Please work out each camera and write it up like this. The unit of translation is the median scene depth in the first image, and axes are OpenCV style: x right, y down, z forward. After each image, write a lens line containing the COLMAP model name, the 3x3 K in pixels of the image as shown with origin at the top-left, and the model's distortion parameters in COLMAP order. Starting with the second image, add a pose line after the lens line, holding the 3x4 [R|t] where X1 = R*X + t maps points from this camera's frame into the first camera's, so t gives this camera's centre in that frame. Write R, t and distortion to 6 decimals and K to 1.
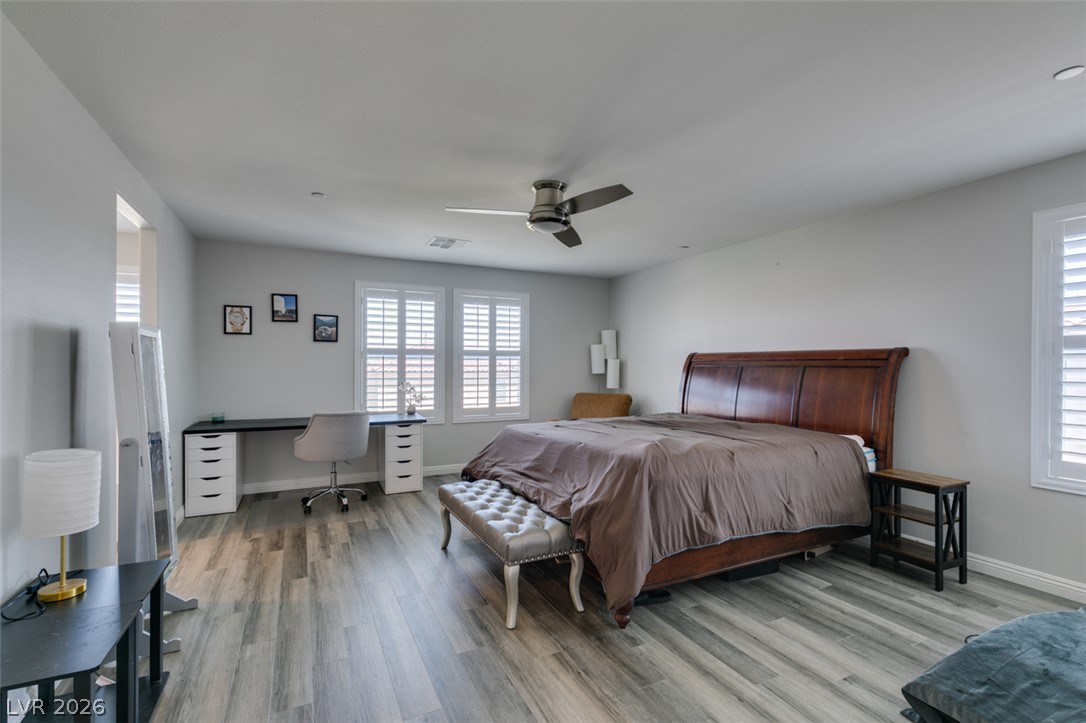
lens RADIAL K [[486.0, 0, 537.0], [0, 486.0, 363.0], [0, 0, 1]] dist [-0.002319, -0.001437]
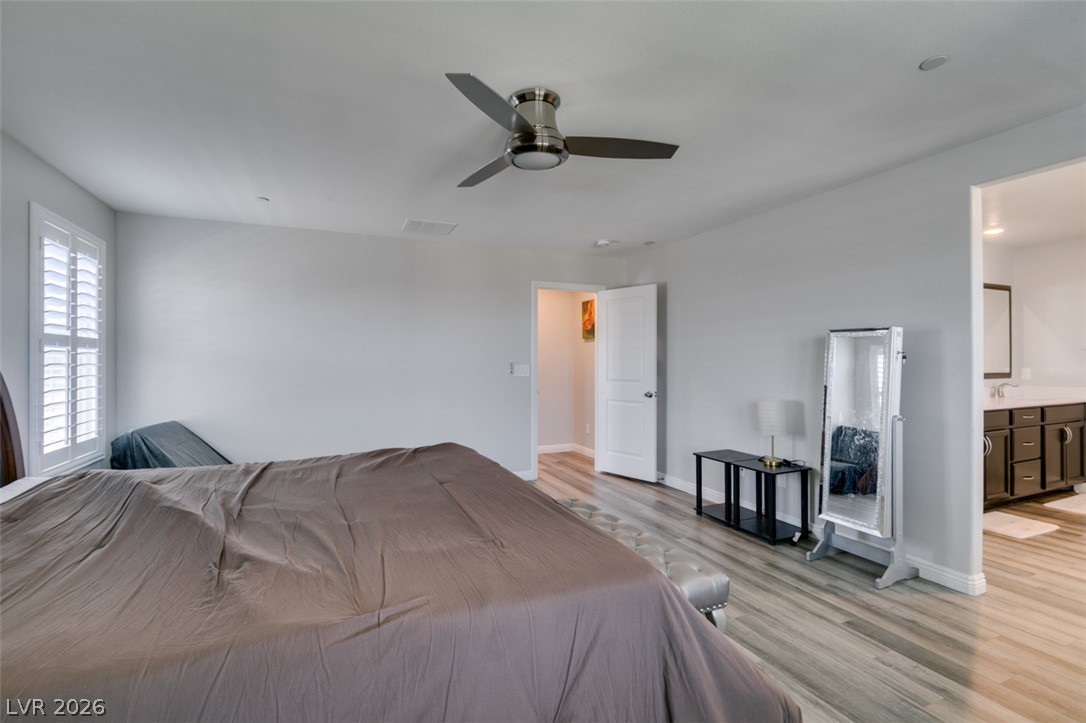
lens RADIAL K [[486.0, 0, 542.9], [0, 486.0, 361.3], [0, 0, 1]] dist [-0.002319, -0.001437]
pose [[-0.999736, -0.002456, 0.022825, 0.005440], [-0.002618, 0.999972, -0.007065, 0.005392], [-0.022807, -0.007123, -0.999715, 1.033605]]
